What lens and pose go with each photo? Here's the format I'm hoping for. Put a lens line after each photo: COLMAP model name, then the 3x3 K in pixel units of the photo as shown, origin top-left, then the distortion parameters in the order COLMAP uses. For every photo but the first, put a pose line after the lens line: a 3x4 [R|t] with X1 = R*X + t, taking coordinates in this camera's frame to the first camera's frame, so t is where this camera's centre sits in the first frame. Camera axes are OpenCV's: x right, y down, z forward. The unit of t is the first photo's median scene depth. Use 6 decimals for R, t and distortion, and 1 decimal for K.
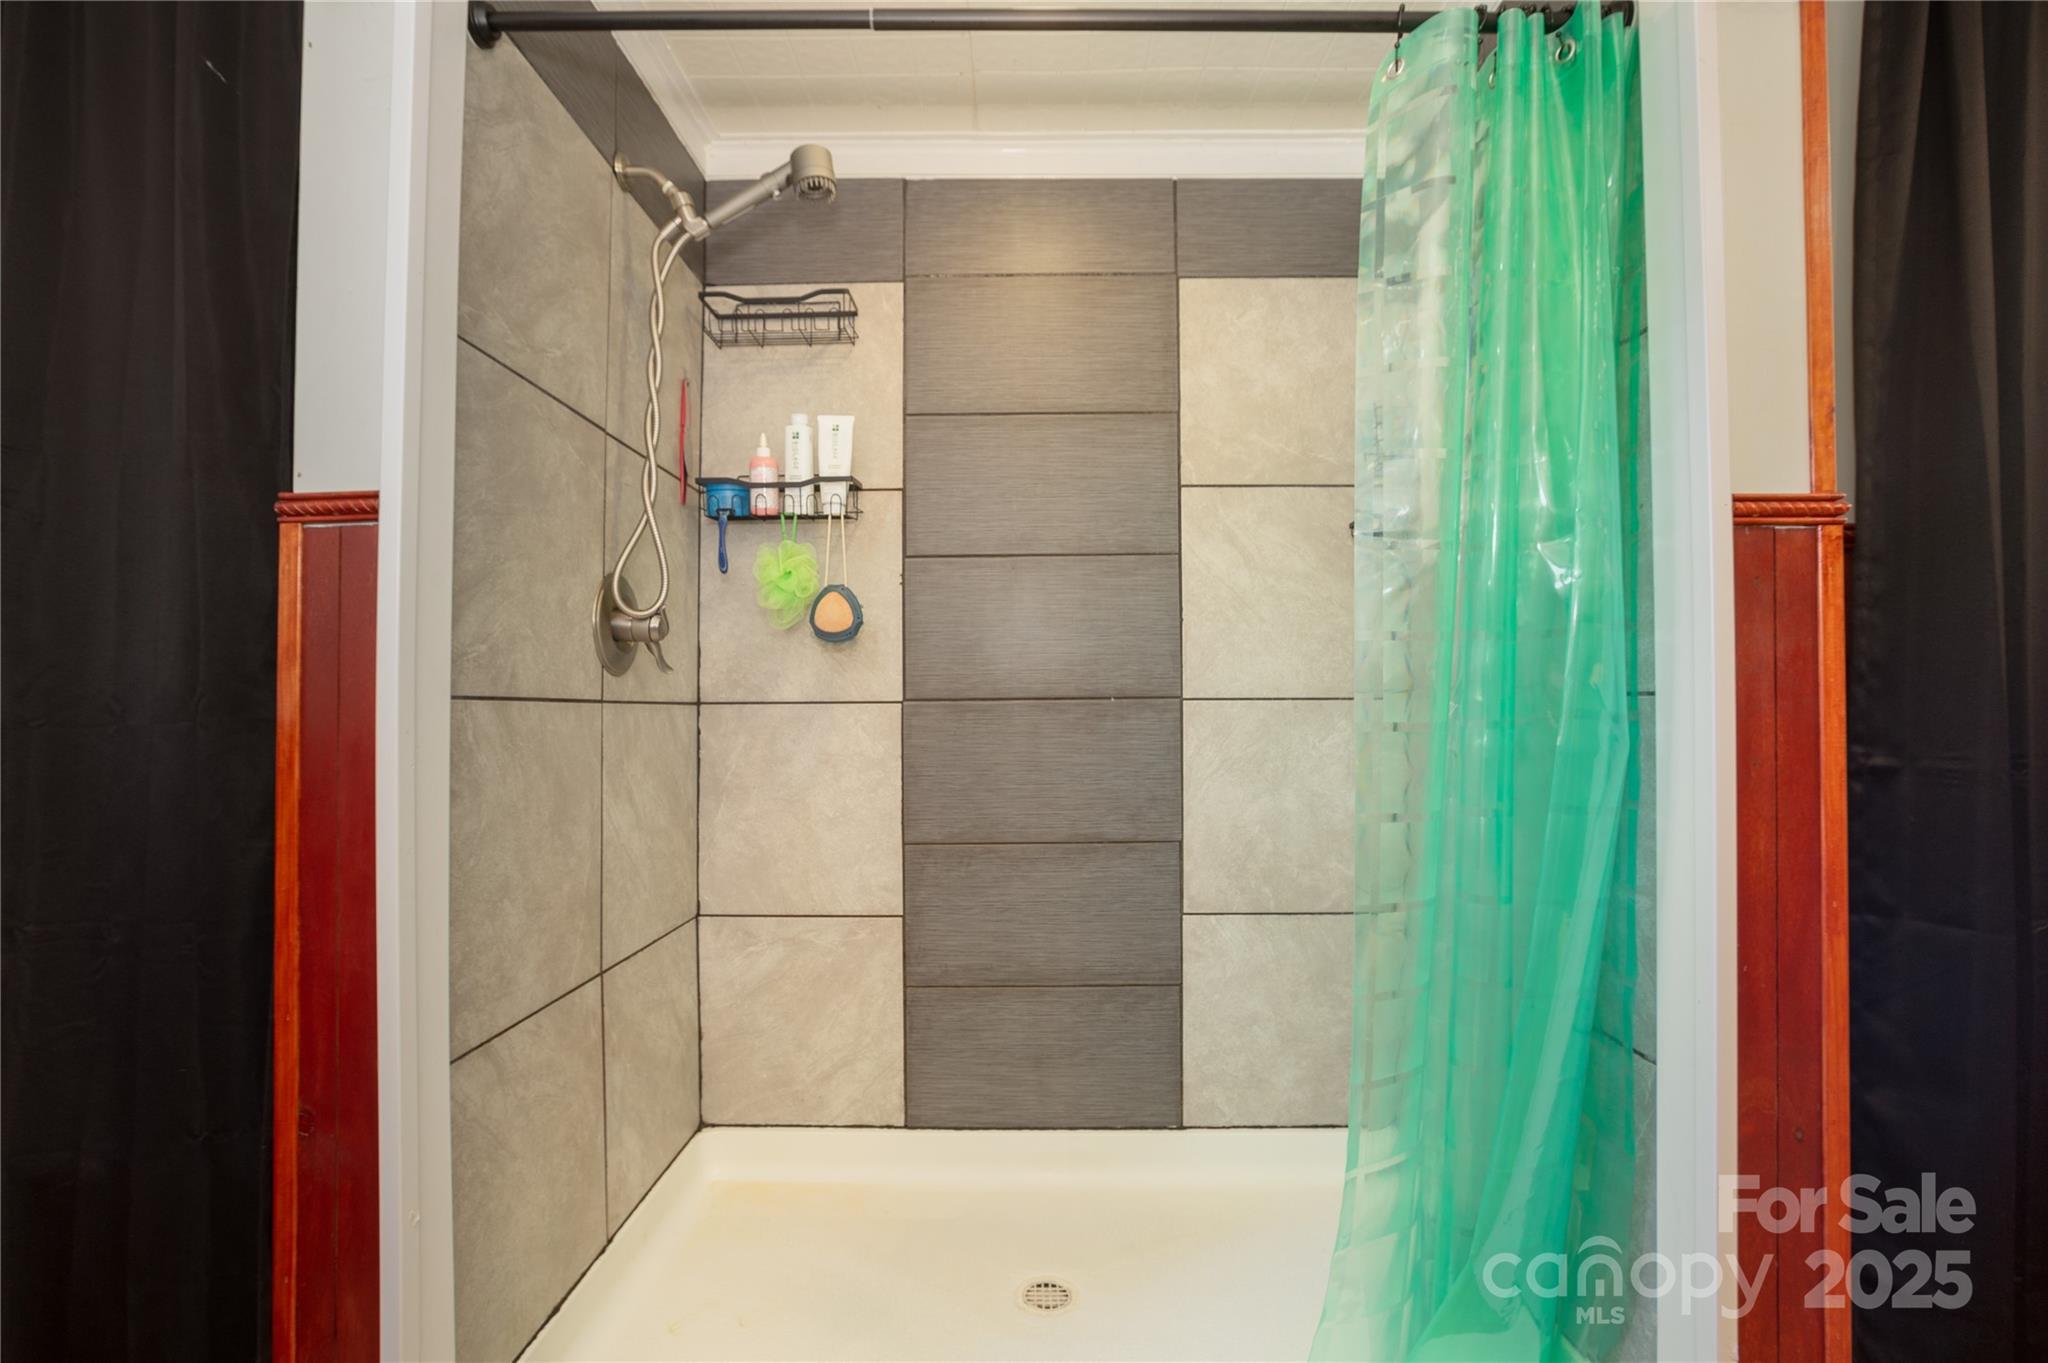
lens RADIAL K [[962.1, 0, 1019.4], [0, 962.1, 697.2], [0, 0, 1]] dist [-0.027977, 0.000772]
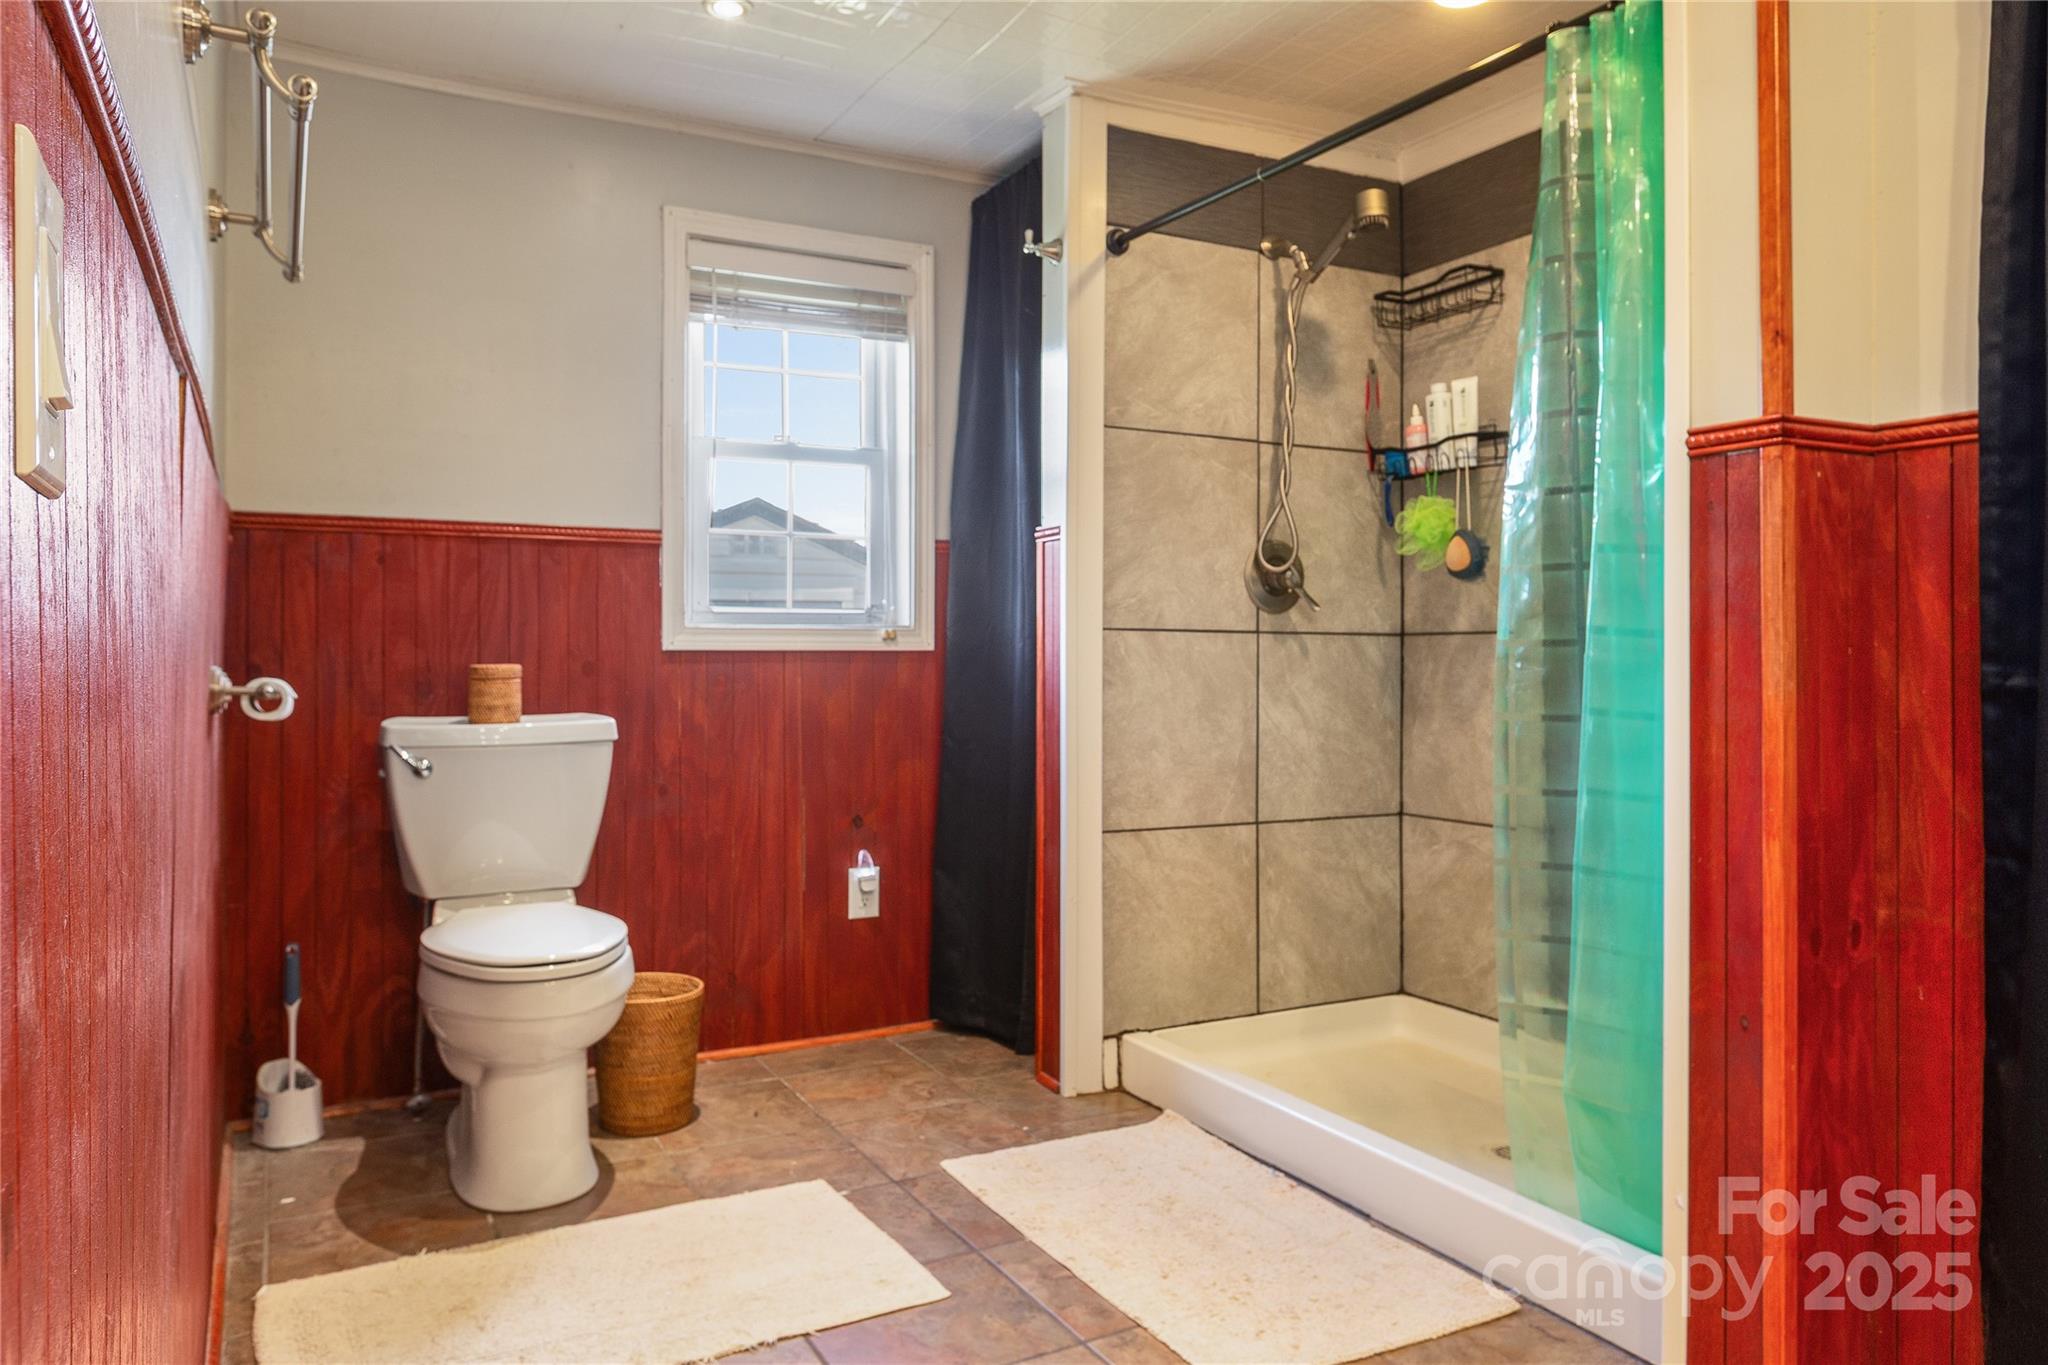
lens RADIAL K [[1386.0, 0, 1024.6], [0, 1386.0, 667.5], [0, 0, 1]] dist [0.002156, -0.000037]
pose [[0.492936, 0.011328, -0.869992, 1.215887], [0.005272, 0.999858, 0.016007, 0.022833], [0.870050, -0.012477, 0.492806, -0.325742]]
